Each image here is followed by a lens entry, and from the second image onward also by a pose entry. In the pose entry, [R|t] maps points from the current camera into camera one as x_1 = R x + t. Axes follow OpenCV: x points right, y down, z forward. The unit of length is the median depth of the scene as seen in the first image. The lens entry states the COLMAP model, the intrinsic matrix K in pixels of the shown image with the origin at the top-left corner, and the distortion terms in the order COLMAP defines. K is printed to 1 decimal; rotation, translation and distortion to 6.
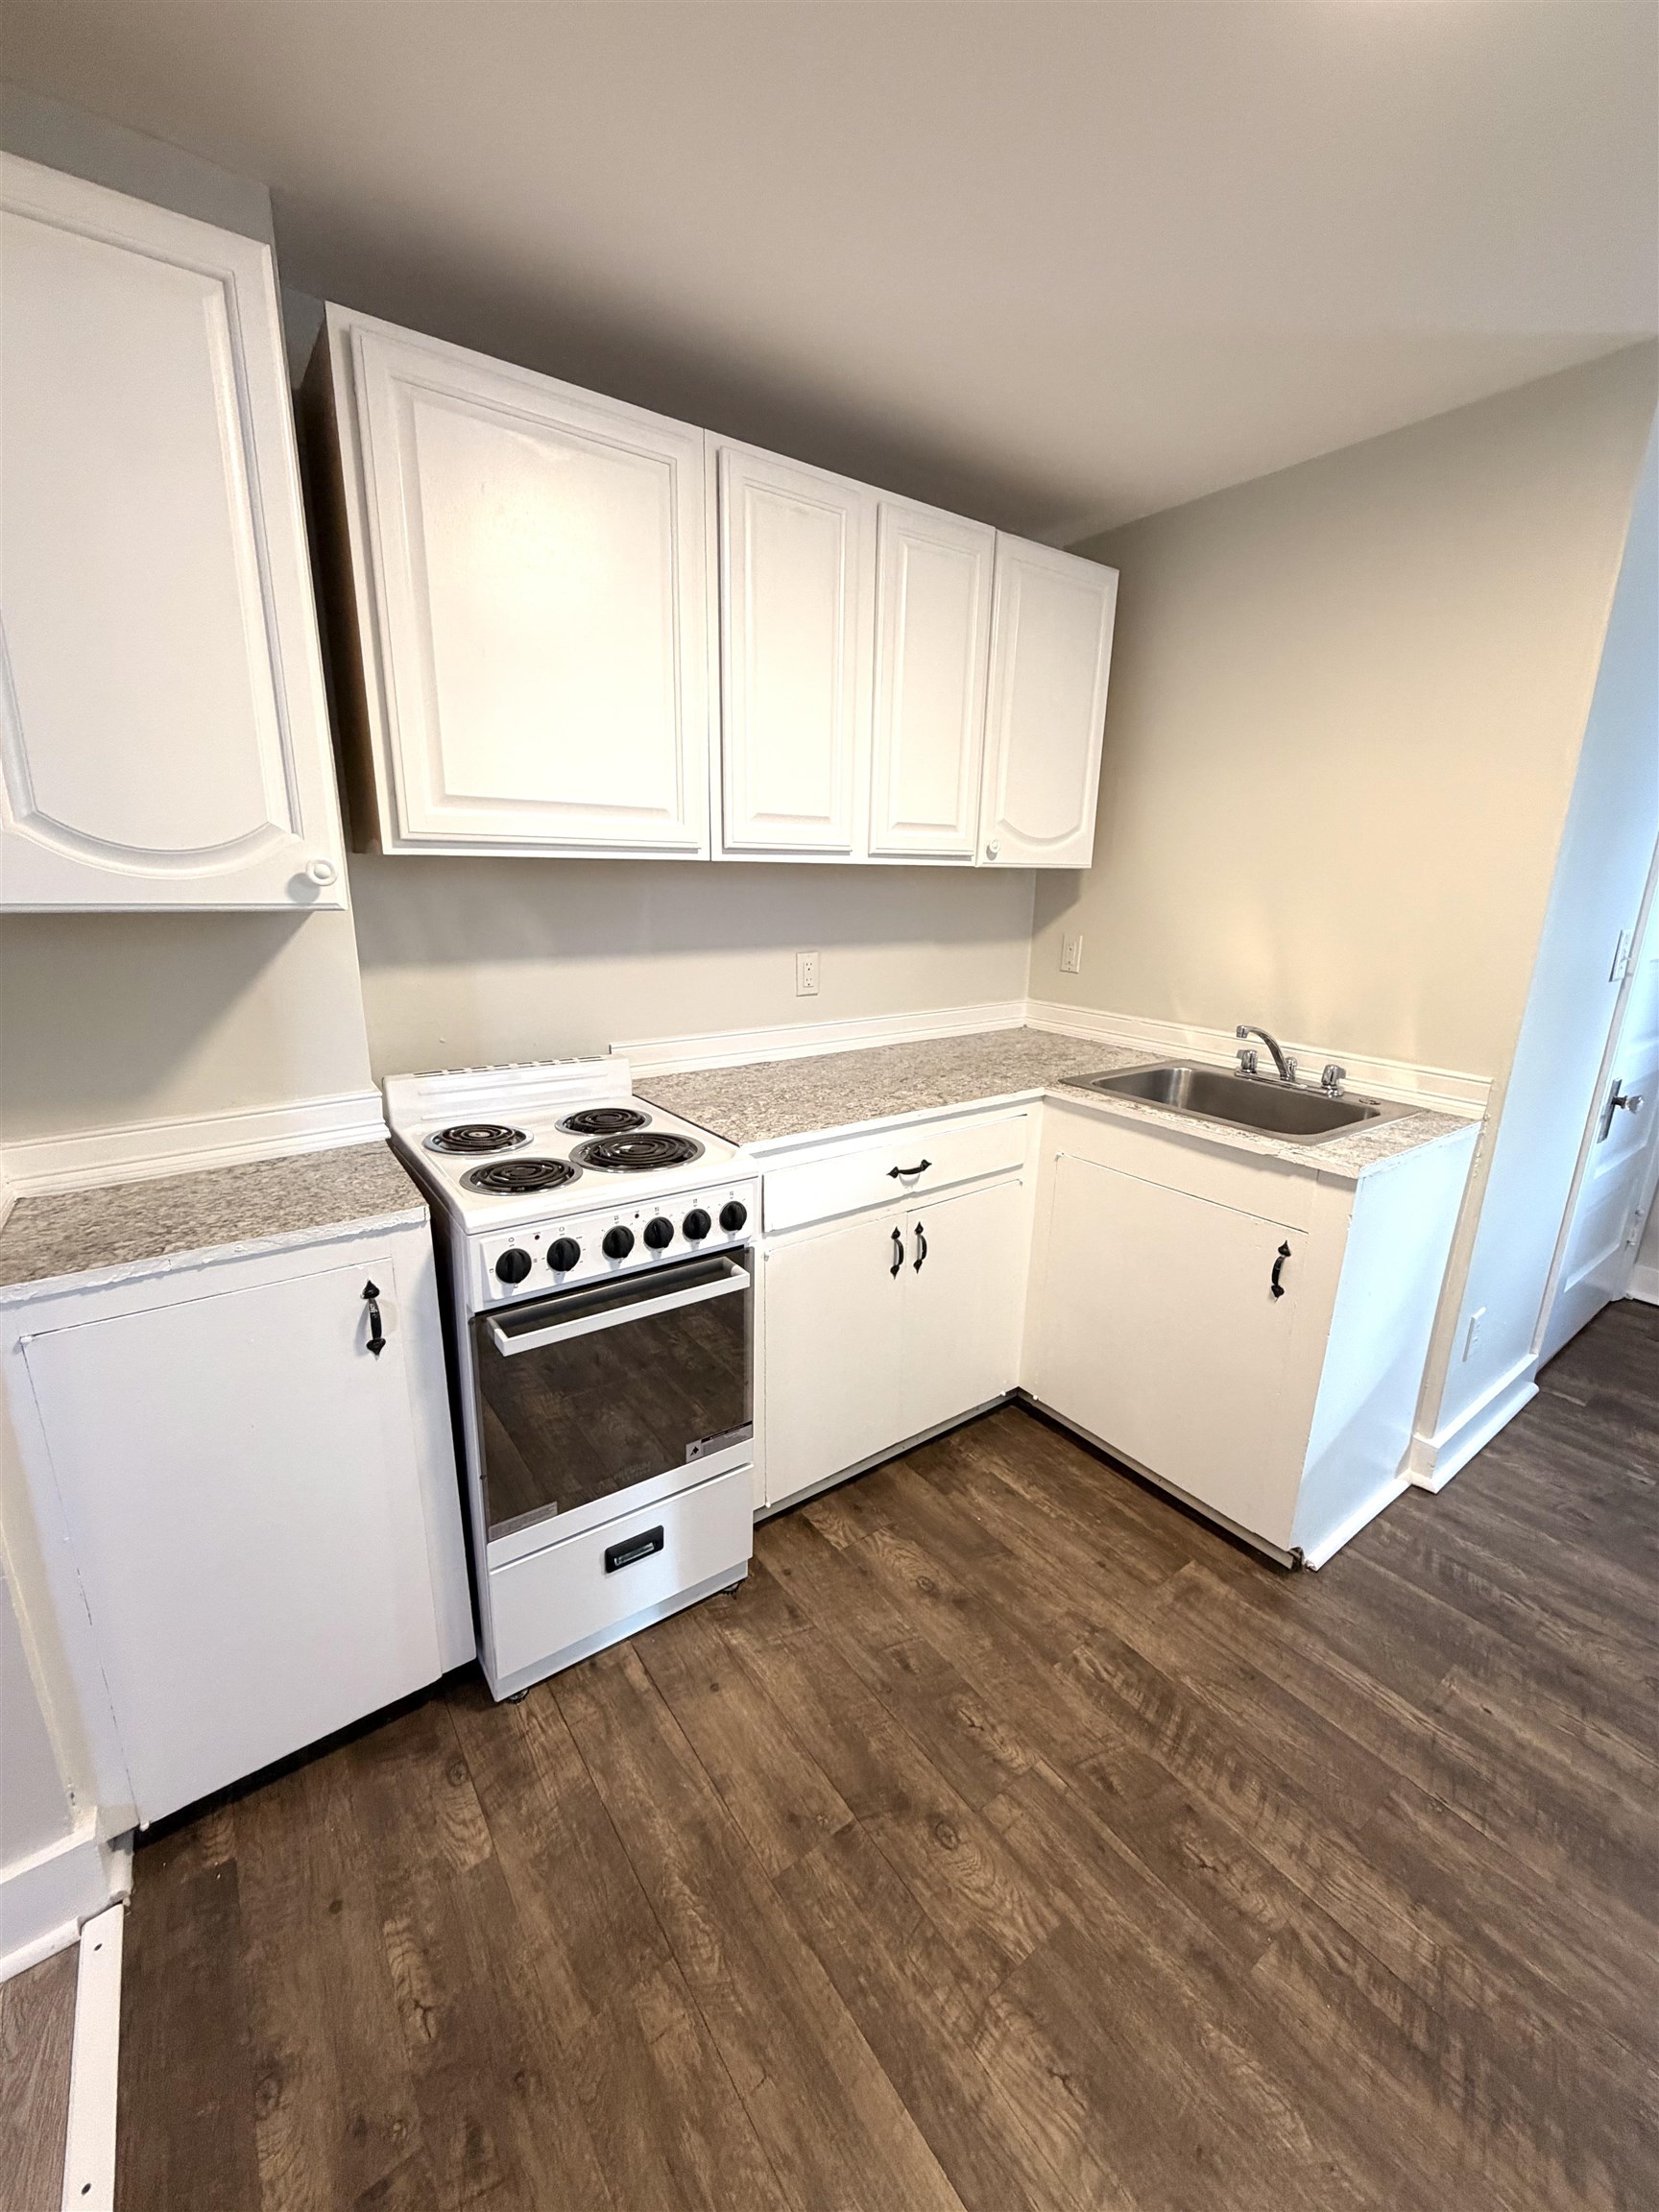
lens RADIAL K [[879.8, 0, 833.0], [0, 879.8, 1097.4], [0, 0, 1]] dist [-0.000828, 0.000773]
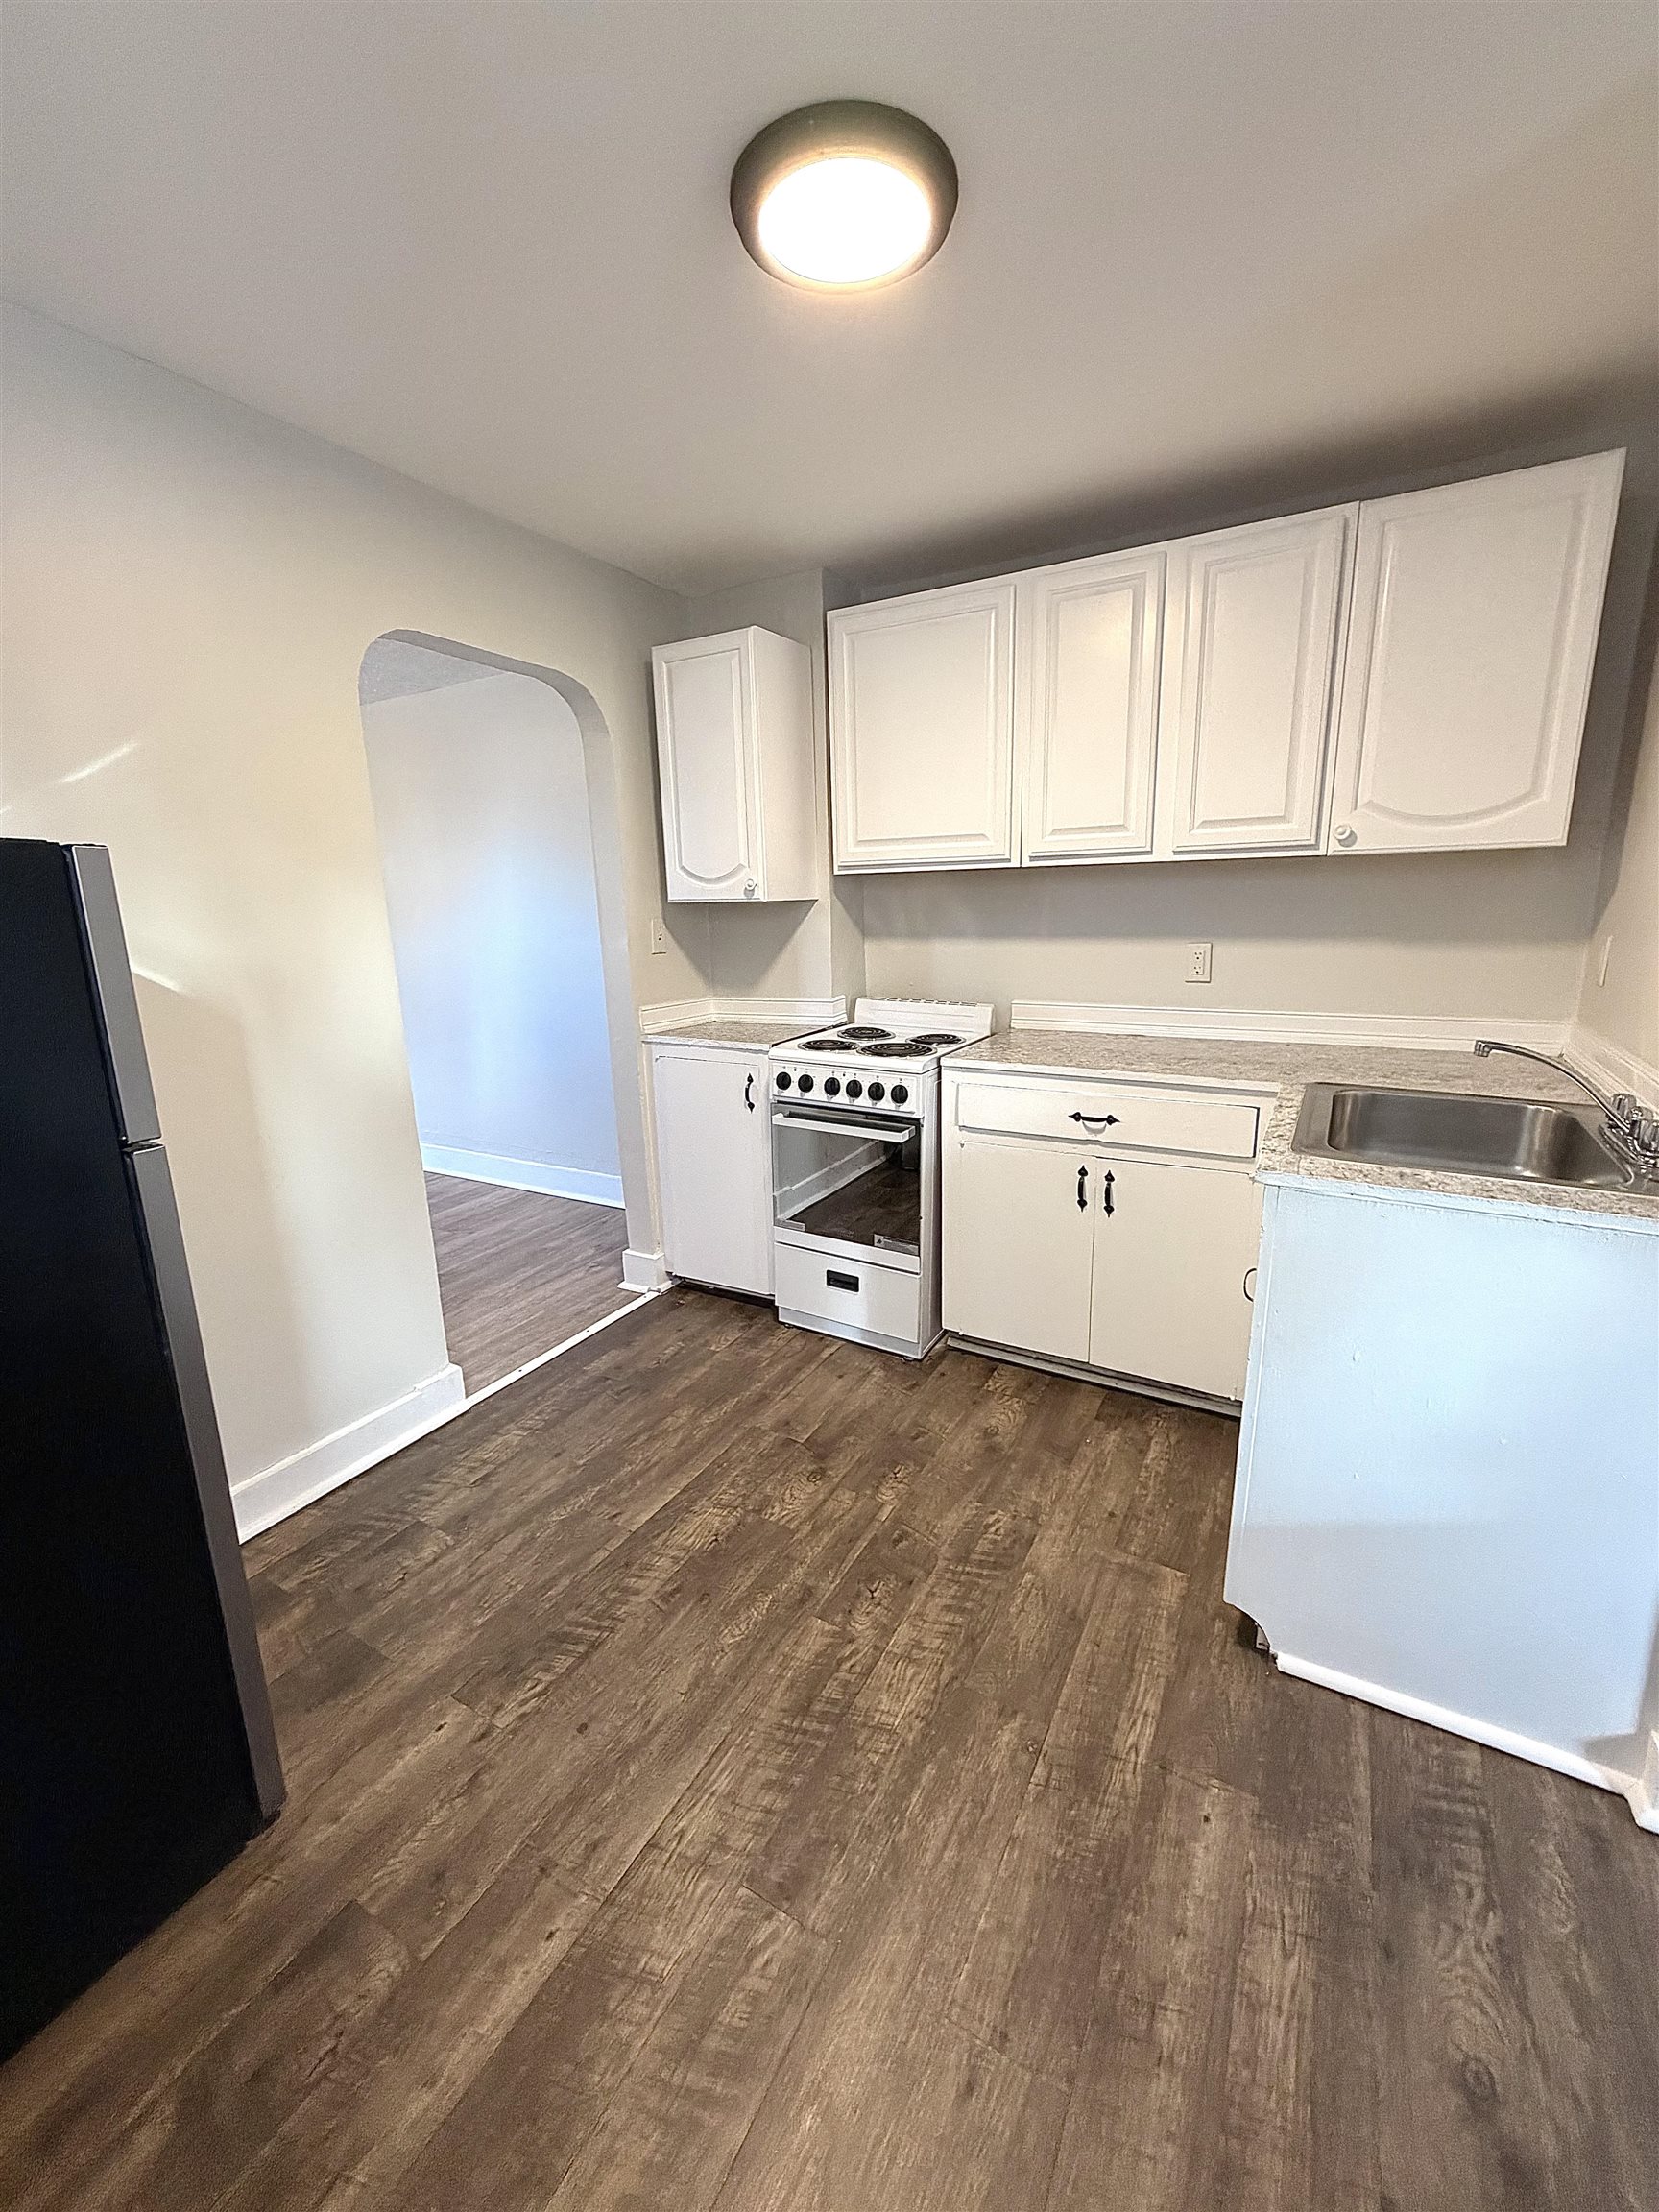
lens RADIAL K [[879.8, 0, 833.0], [0, 879.8, 1097.4], [0, 0, 1]] dist [-0.000828, 0.000773]
pose [[0.406350, 0.178024, -0.896207, 1.228101], [-0.198749, 0.974573, 0.103476, 0.001559], [0.891840, 0.136072, 0.431400, 0.215005]]
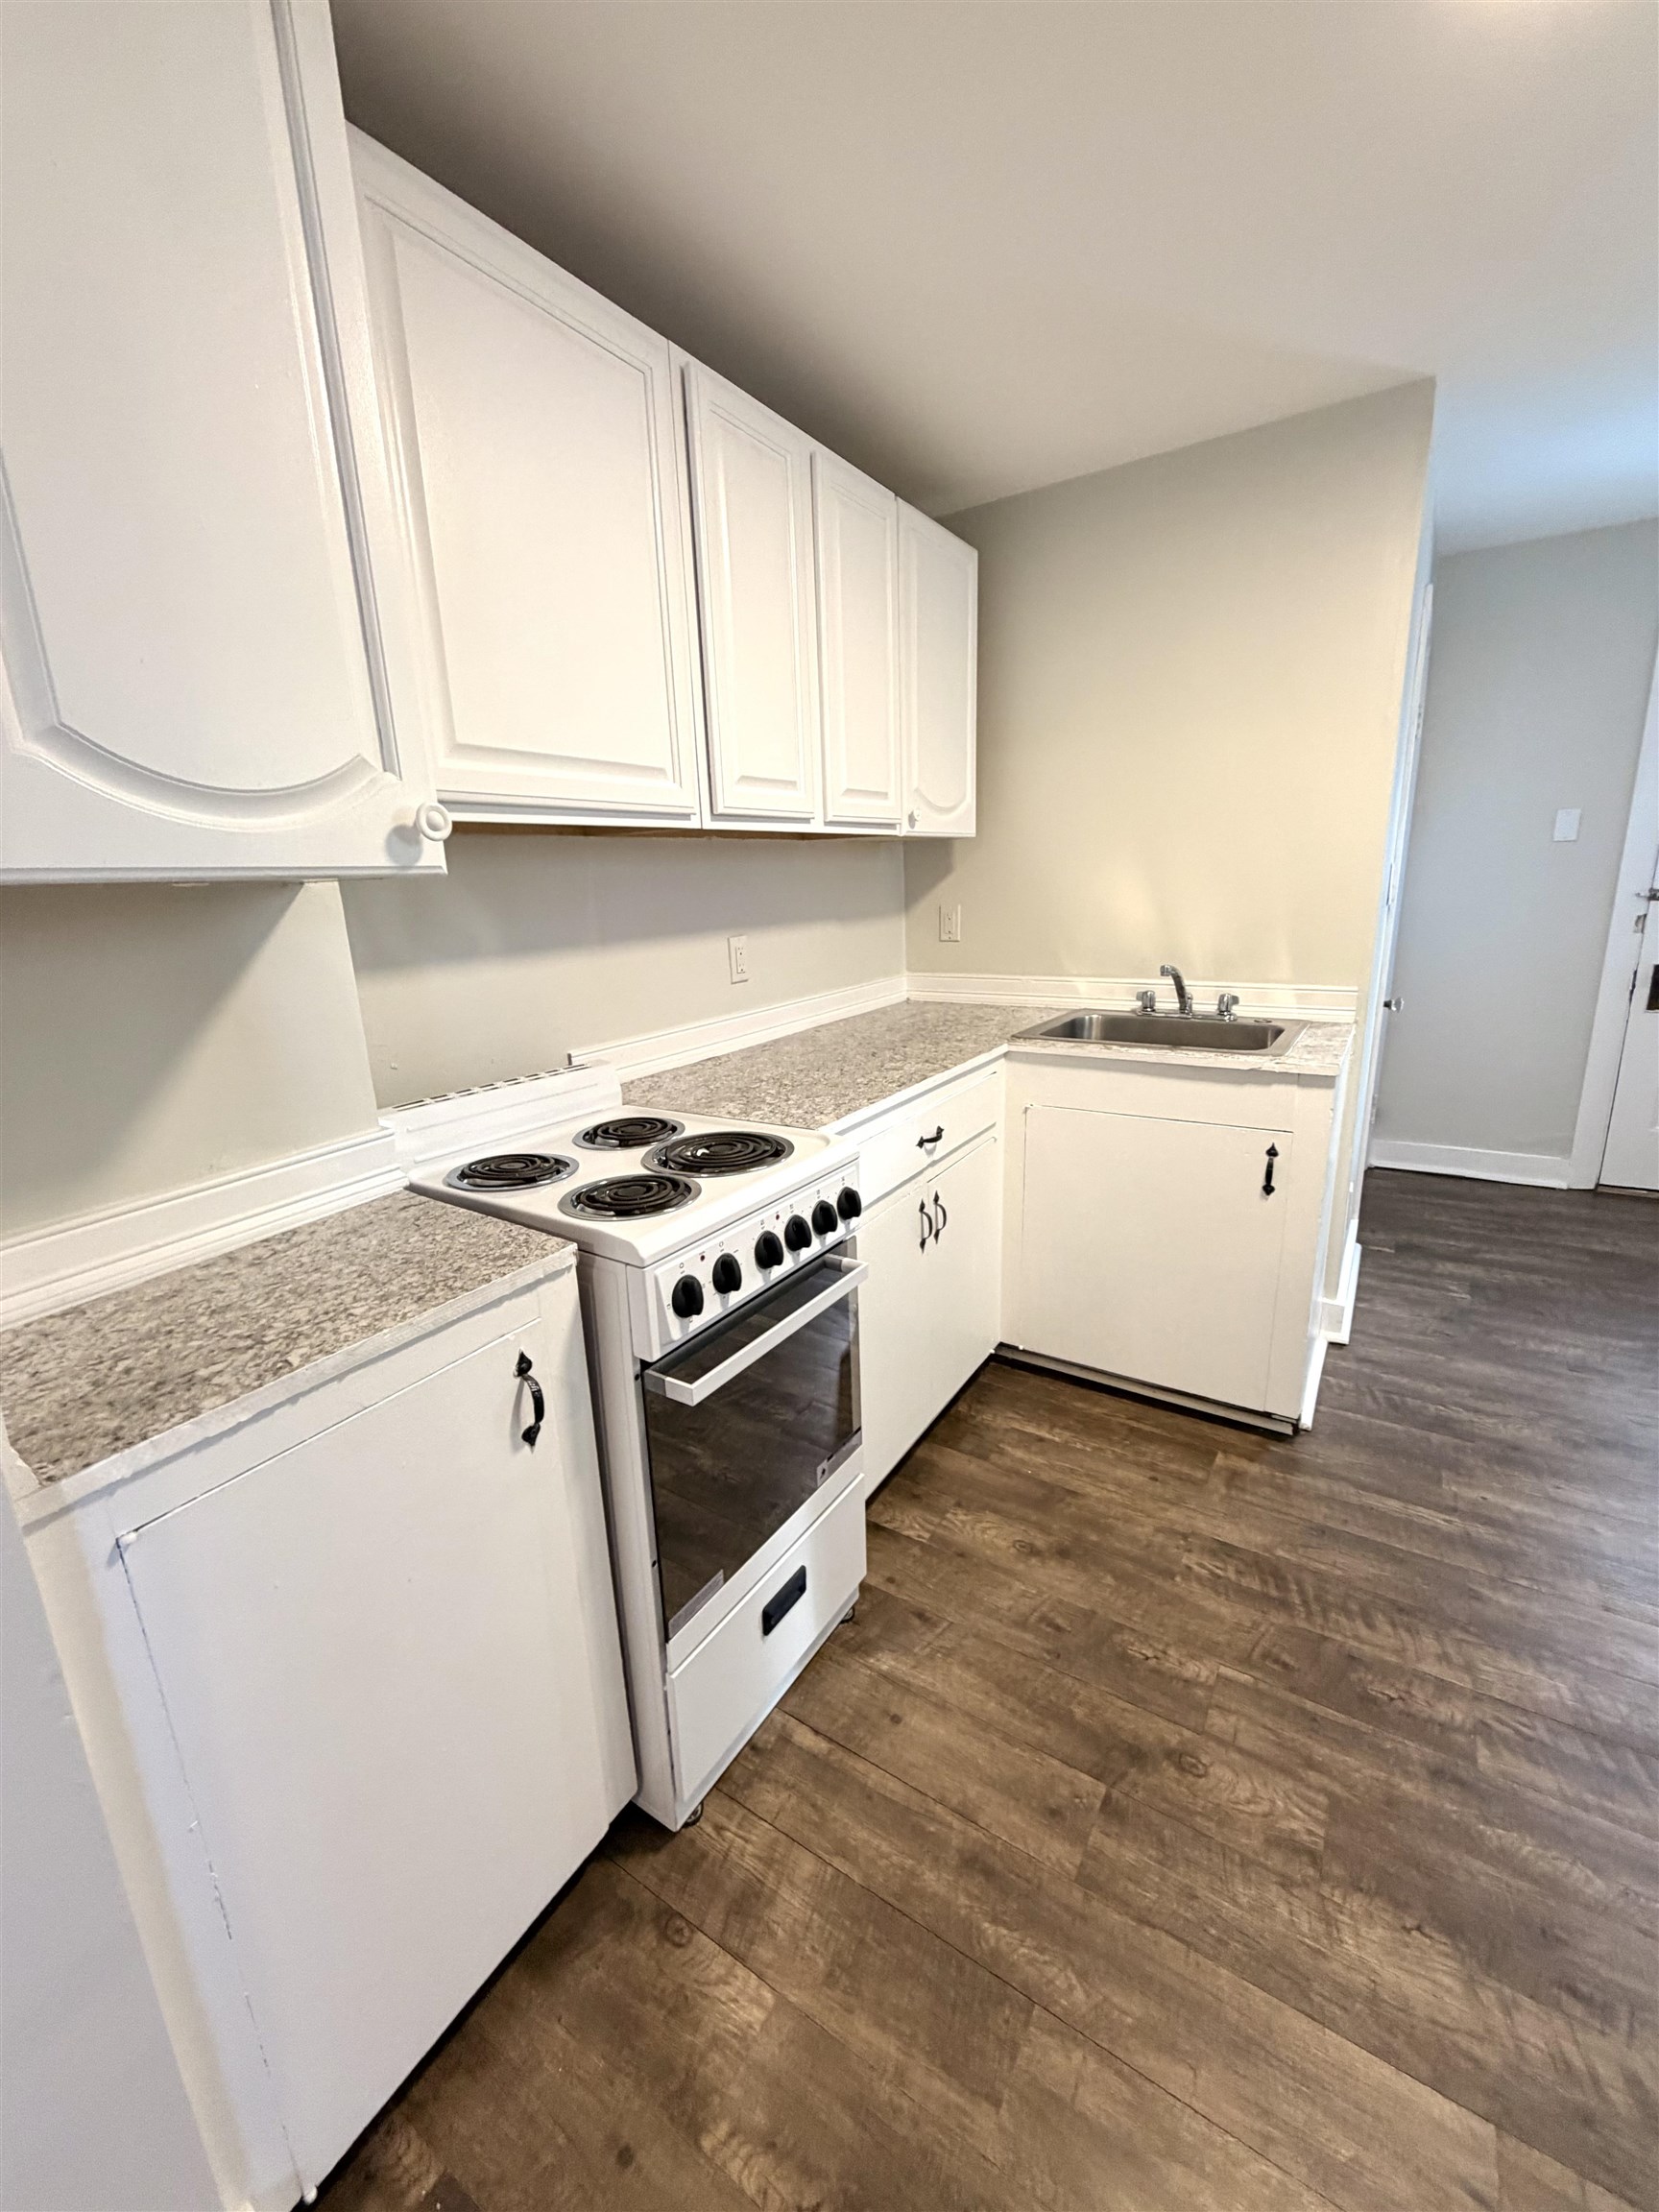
lens RADIAL K [[879.8, 0, 833.0], [0, 879.8, 1097.4], [0, 0, 1]] dist [-0.000828, 0.000773]
pose [[0.932829, -0.138696, 0.332556, -0.409398], [0.143087, 0.989645, 0.011379, 0.013365], [-0.330691, 0.036970, 0.943015, 0.138073]]
